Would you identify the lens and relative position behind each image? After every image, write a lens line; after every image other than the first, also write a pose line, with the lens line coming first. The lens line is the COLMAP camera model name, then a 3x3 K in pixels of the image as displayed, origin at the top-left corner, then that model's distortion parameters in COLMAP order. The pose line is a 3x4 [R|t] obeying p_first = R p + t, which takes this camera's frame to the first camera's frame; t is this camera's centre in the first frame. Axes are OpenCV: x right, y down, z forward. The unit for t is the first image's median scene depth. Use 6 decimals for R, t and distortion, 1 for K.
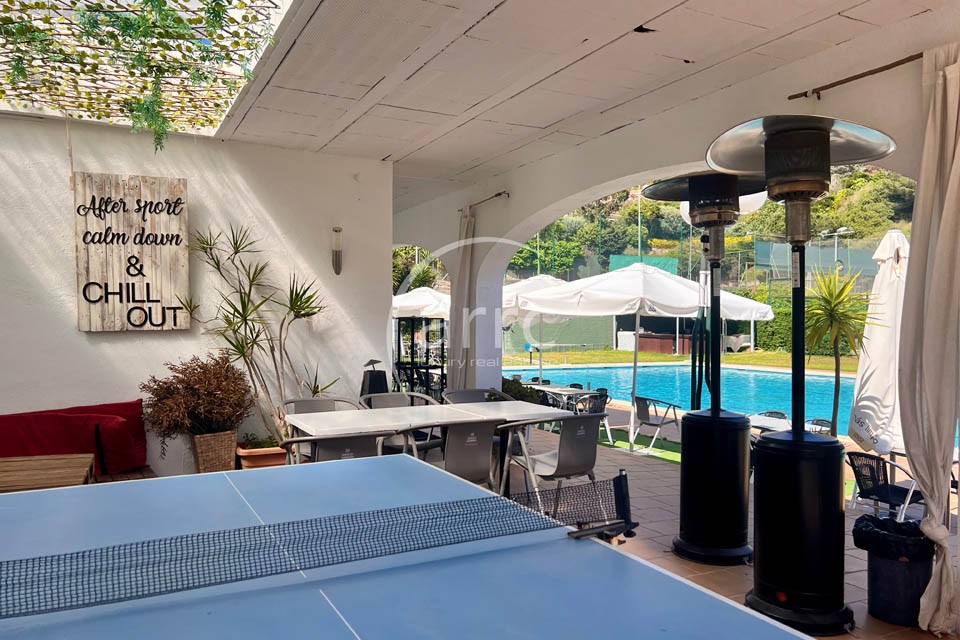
lens RADIAL K [[734.3, 0, 477.4], [0, 734.3, 324.6], [0, 0, 1]] dist [0.029548, -0.059003]
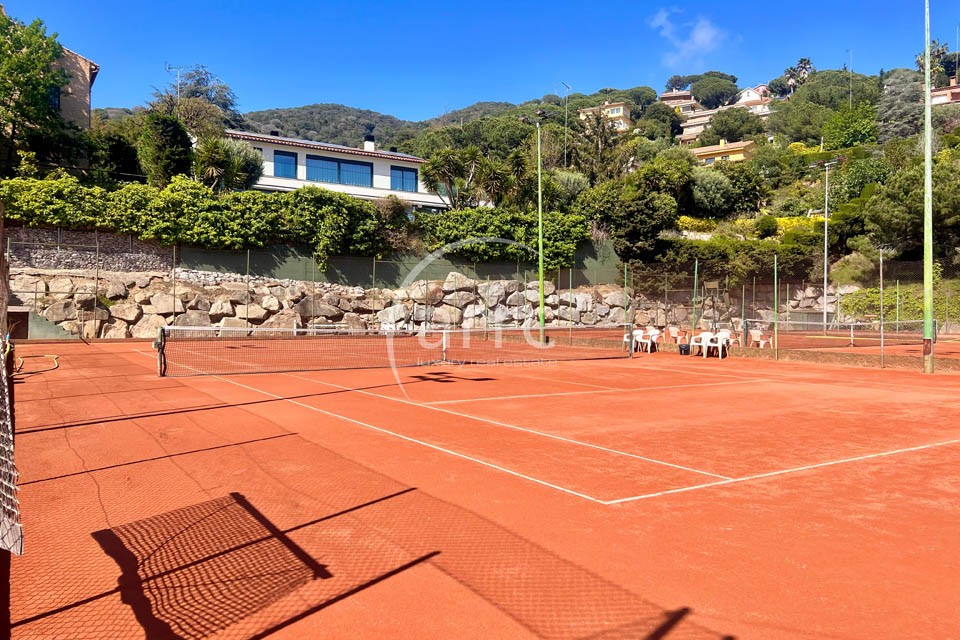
lens RADIAL K [[734.3, 0, 479.3], [0, 734.3, 317.1], [0, 0, 1]] dist [0.029548, -0.059003]
pose [[0.994250, 0.004300, 0.107000, 0.001676], [-0.004303, 0.999991, -0.000196, -0.039398], [-0.107000, -0.000266, 0.994259, 0.519766]]
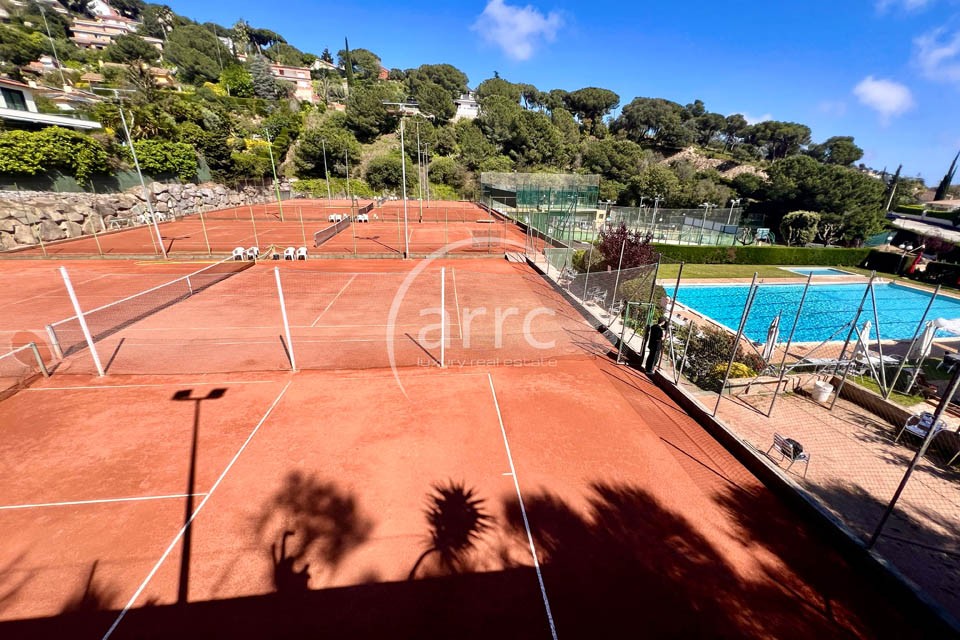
lens RADIAL K [[378.2, 0, 479.0], [0, 378.2, 319.2], [0, 0, 1]] dist [0.000275, 0.000043]
pose [[0.351390, -0.327022, 0.877258, -0.305371], [-0.011998, 0.935362, 0.353488, -0.084097], [-0.936152, -0.134737, 0.324754, 0.463428]]
